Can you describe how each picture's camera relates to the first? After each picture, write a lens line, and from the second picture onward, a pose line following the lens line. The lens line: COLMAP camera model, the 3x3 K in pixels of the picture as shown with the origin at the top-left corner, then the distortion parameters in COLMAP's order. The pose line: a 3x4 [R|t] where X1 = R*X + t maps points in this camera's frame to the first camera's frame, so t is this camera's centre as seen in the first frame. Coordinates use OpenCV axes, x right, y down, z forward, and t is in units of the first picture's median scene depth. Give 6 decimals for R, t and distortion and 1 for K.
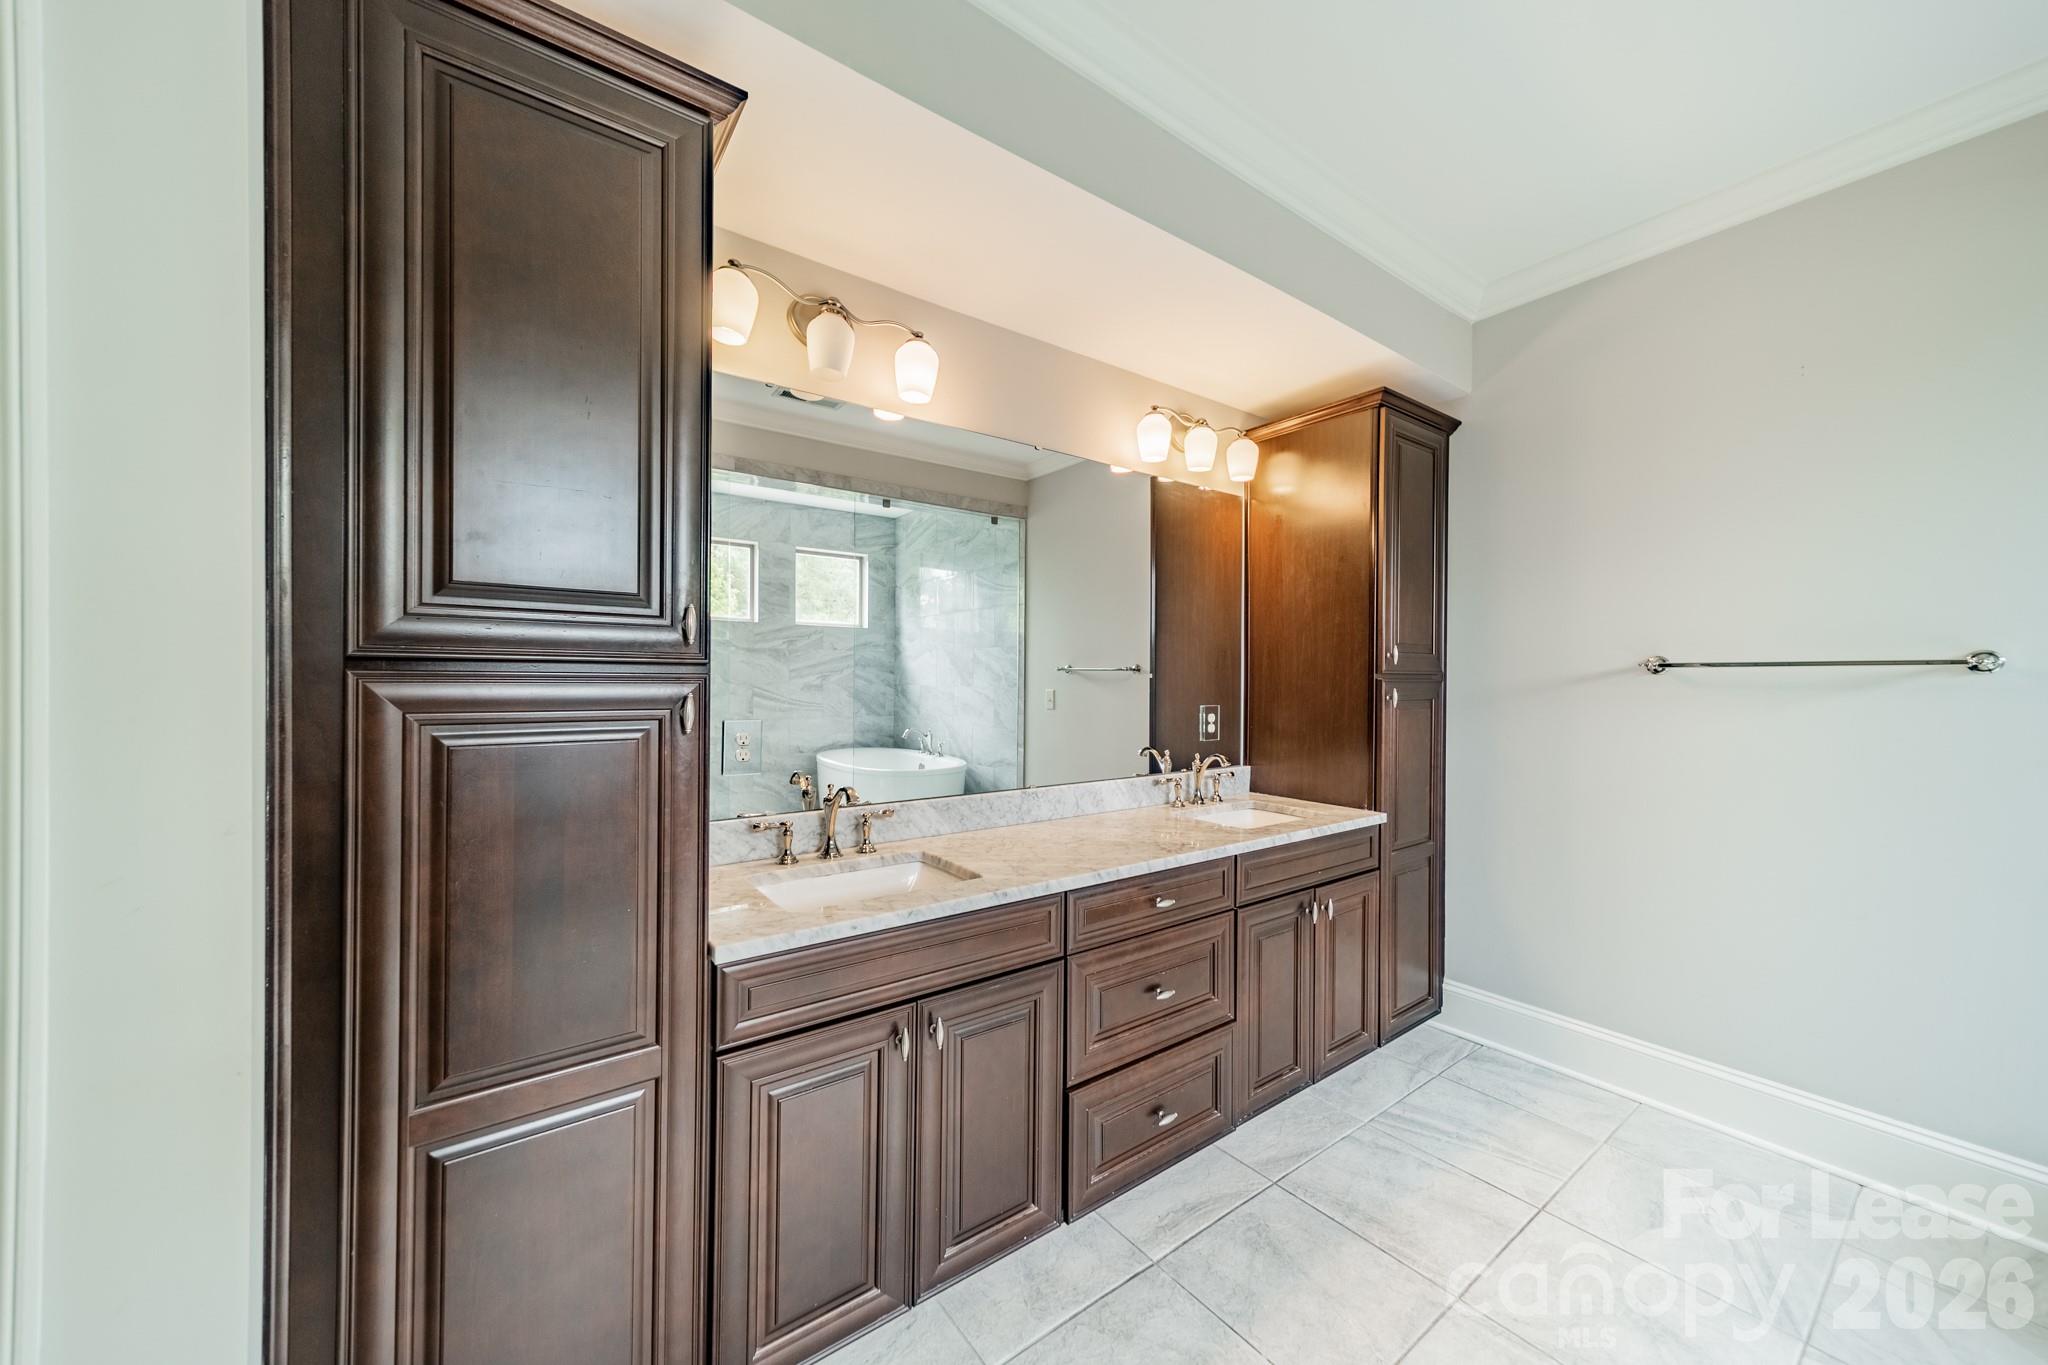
lens RADIAL K [[729.4, 0, 1027.0], [0, 729.4, 681.0], [0, 0, 1]] dist [0.001945, 0.000068]
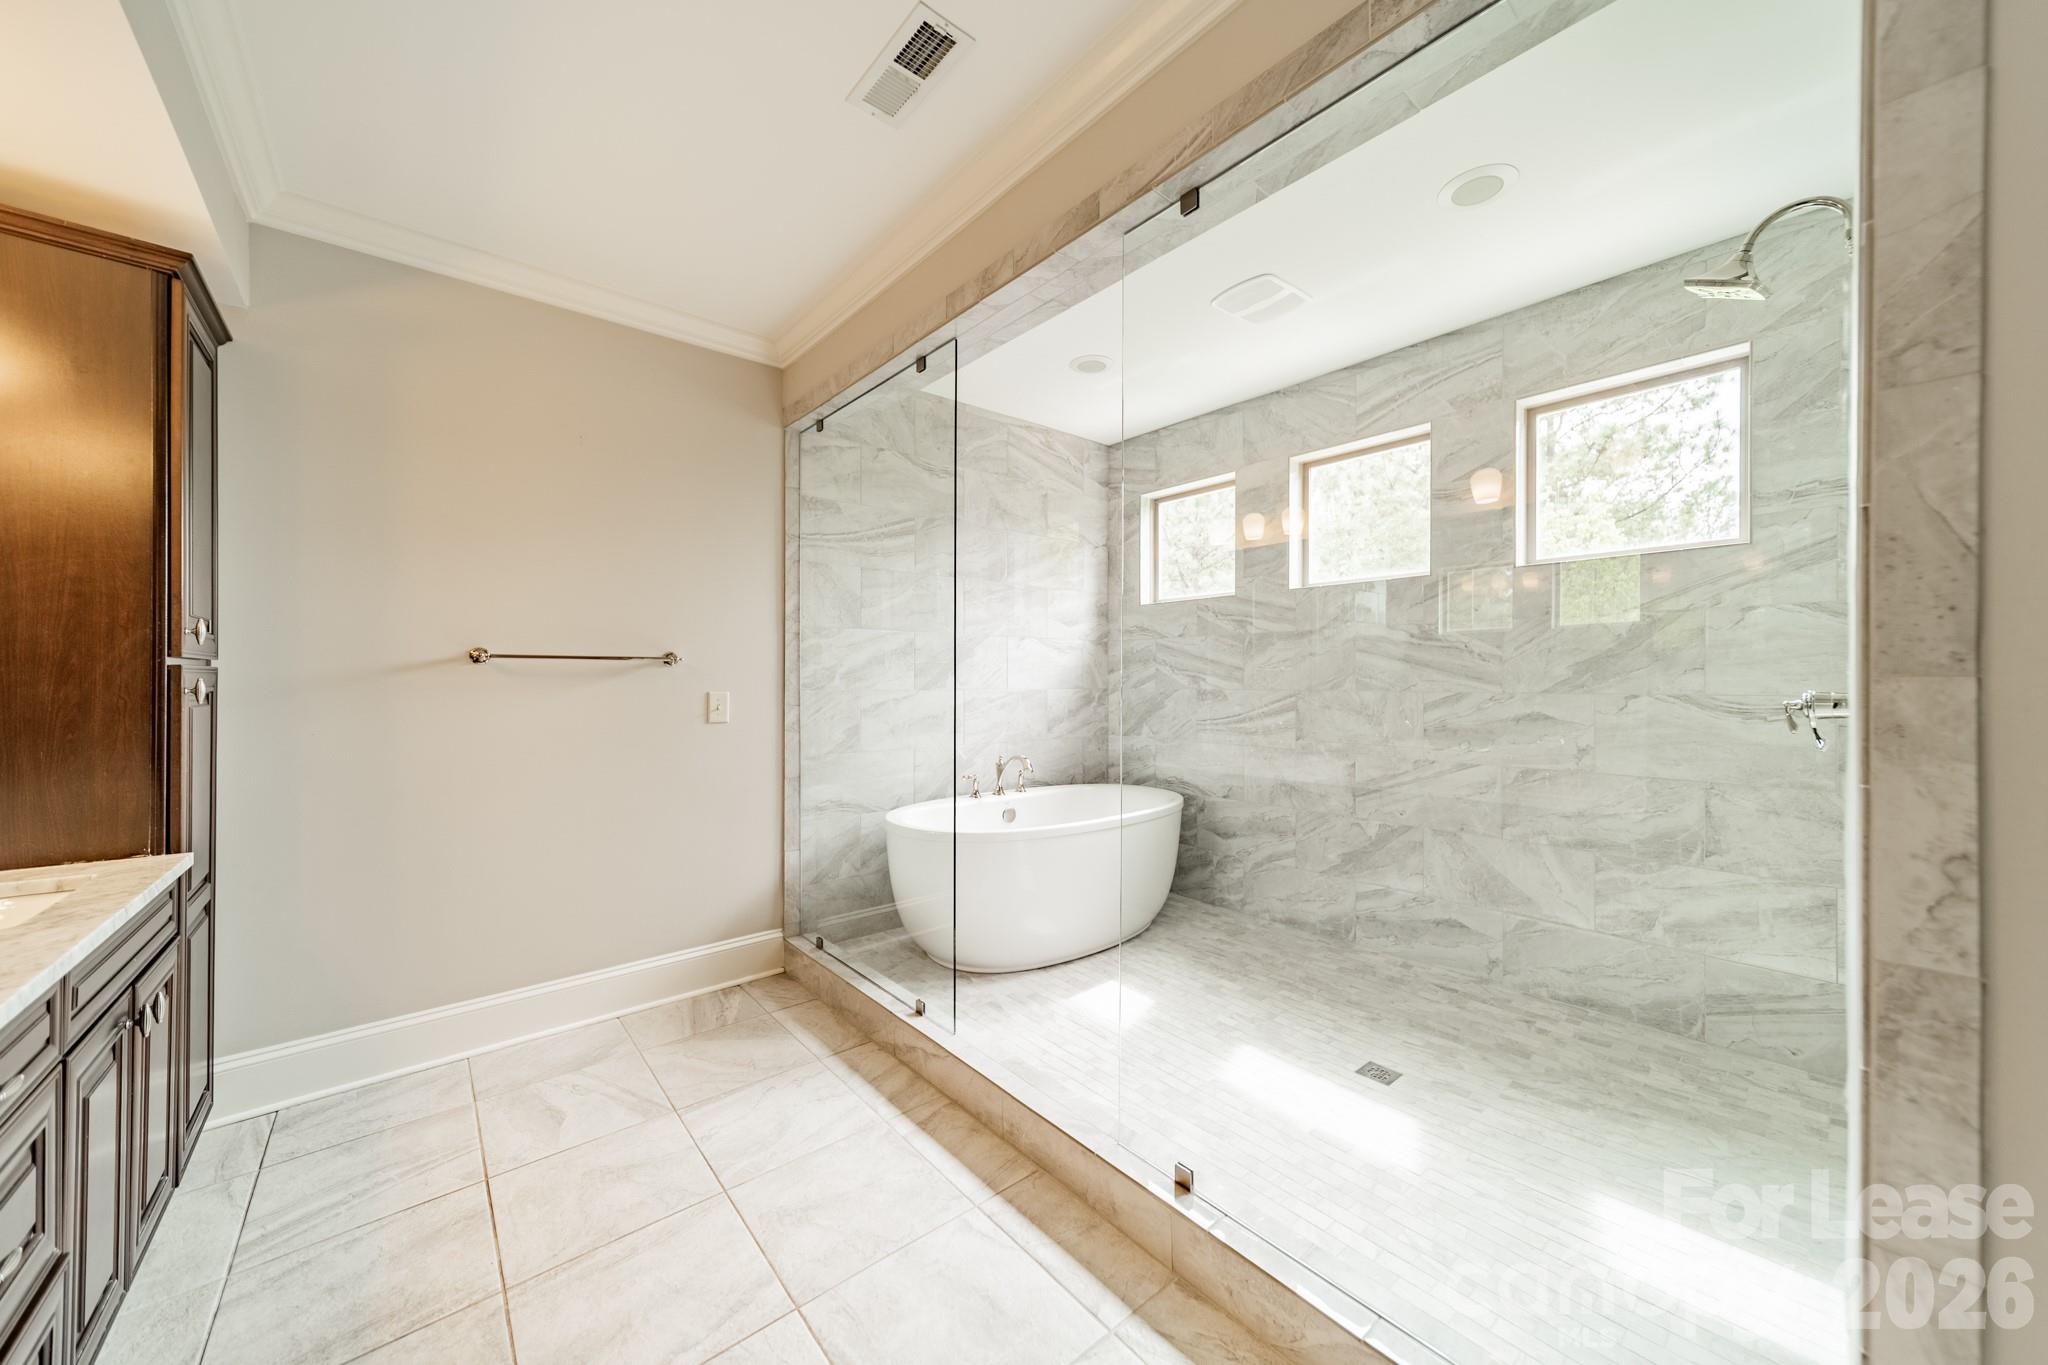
lens RADIAL K [[729.4, 0, 1027.0], [0, 729.4, 681.0], [0, 0, 1]] dist [0.001945, 0.000068]
pose [[-0.075079, -0.007801, 0.997147, -0.304748], [0.002875, 0.999964, 0.008040, 0.010418], [-0.997173, 0.003470, -0.075054, 0.252929]]
